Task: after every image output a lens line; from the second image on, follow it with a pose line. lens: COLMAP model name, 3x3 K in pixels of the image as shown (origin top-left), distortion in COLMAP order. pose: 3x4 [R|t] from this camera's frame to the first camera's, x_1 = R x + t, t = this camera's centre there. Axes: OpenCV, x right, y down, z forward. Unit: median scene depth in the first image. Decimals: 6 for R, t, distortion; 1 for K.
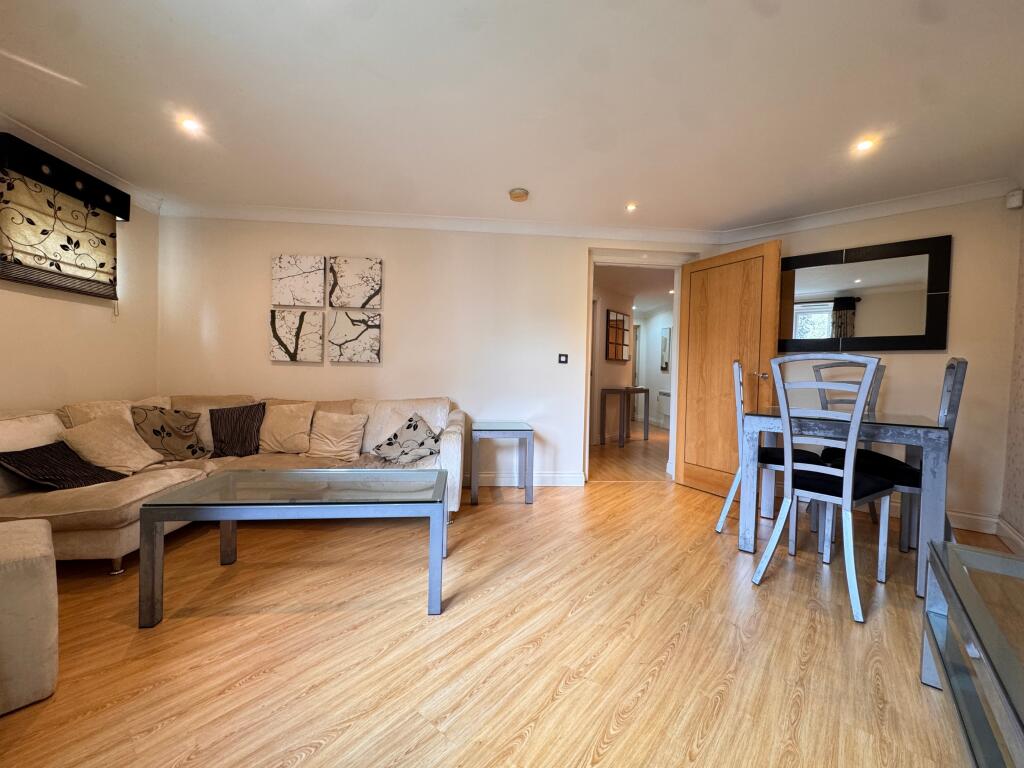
lens RADIAL K [[411.1, 0, 512.0], [0, 411.1, 384.0], [0, 0, 1]] dist [-0.001294, -0.000113]
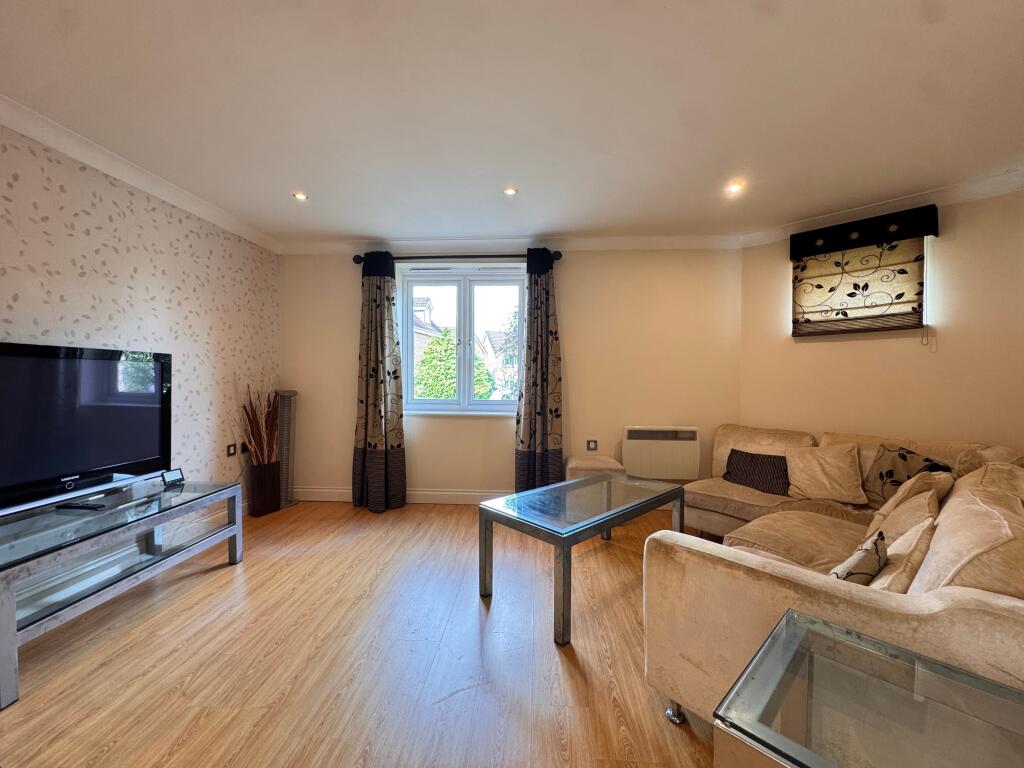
lens RADIAL K [[411.1, 0, 512.0], [0, 411.1, 384.0], [0, 0, 1]] dist [-0.001294, -0.000113]
pose [[-0.803696, -0.017204, -0.594791, 0.335633], [-0.041199, 0.998792, 0.026780, -0.076705], [0.593612, 0.046028, -0.803434, 1.350819]]
